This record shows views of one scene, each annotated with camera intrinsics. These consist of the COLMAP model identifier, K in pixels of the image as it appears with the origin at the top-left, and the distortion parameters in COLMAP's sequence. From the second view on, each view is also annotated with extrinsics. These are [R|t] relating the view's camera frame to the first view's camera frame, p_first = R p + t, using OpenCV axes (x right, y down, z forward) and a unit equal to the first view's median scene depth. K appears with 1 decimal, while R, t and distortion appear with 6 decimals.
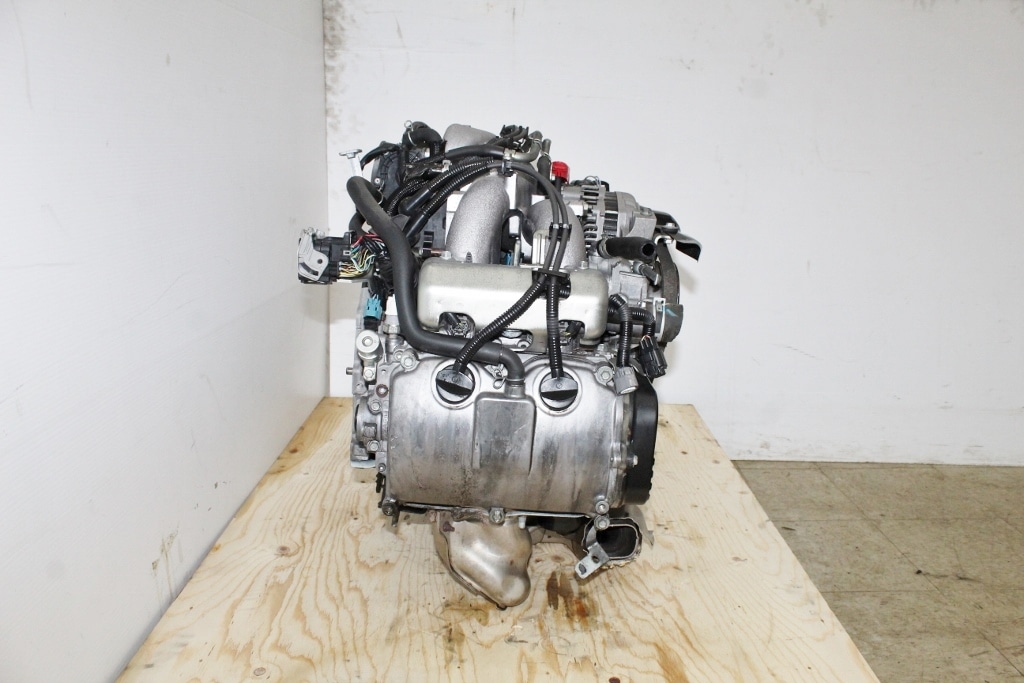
lens RADIAL K [[861.2, 0, 517.0], [0, 861.2, 340.5], [0, 0, 1]] dist [-0.180982, 0.169058]
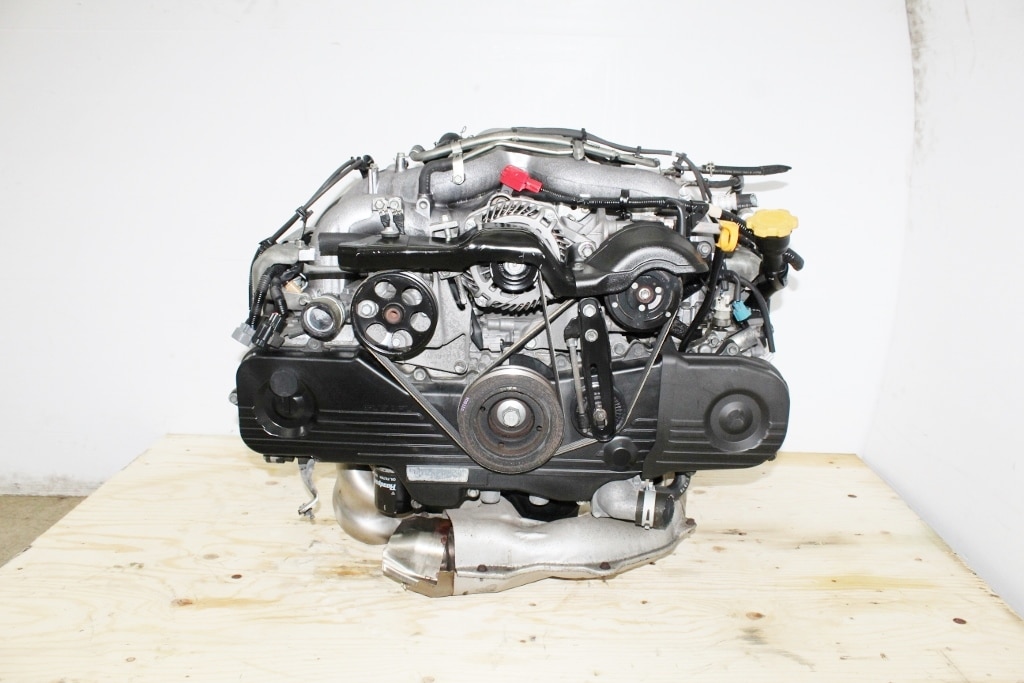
lens RADIAL K [[861.2, 0, 517.0], [0, 861.2, 340.5], [0, 0, 1]] dist [-0.180982, 0.169058]
pose [[-0.031164, 0.212015, -0.976769, 0.651740], [-0.253598, 0.943589, 0.212904, -0.150443], [0.966807, 0.254342, 0.024360, 0.680419]]
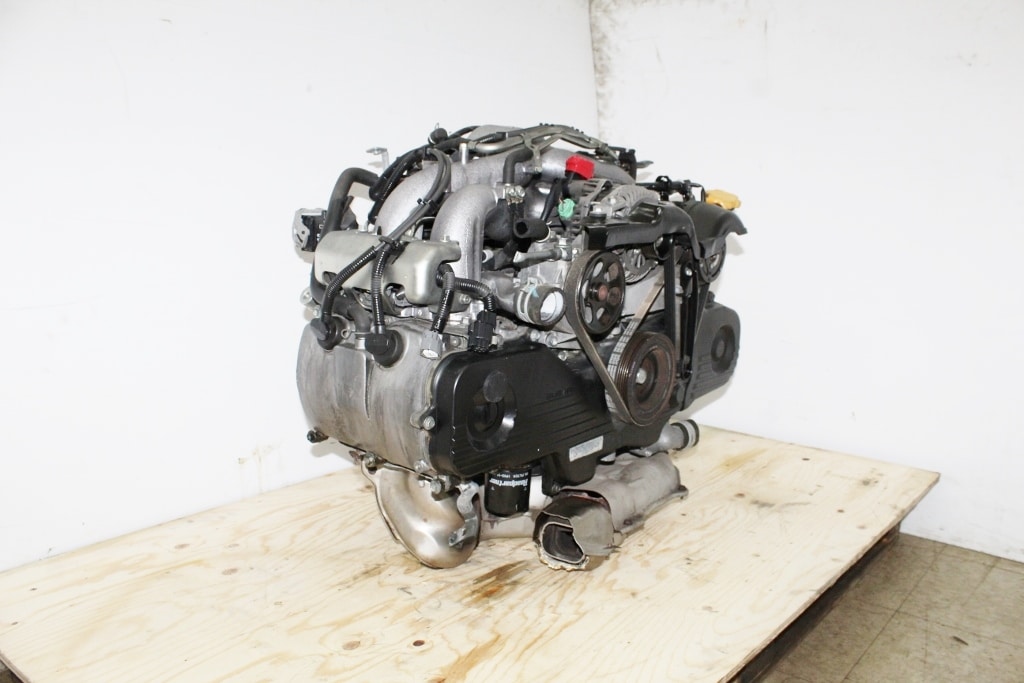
lens RADIAL K [[861.2, 0, 517.0], [0, 861.2, 340.5], [0, 0, 1]] dist [-0.180982, 0.169058]
pose [[0.752516, 0.098121, -0.651224, 0.446325], [-0.143016, 0.989588, -0.016158, 0.021962], [0.642858, 0.105295, 0.758714, 0.138506]]
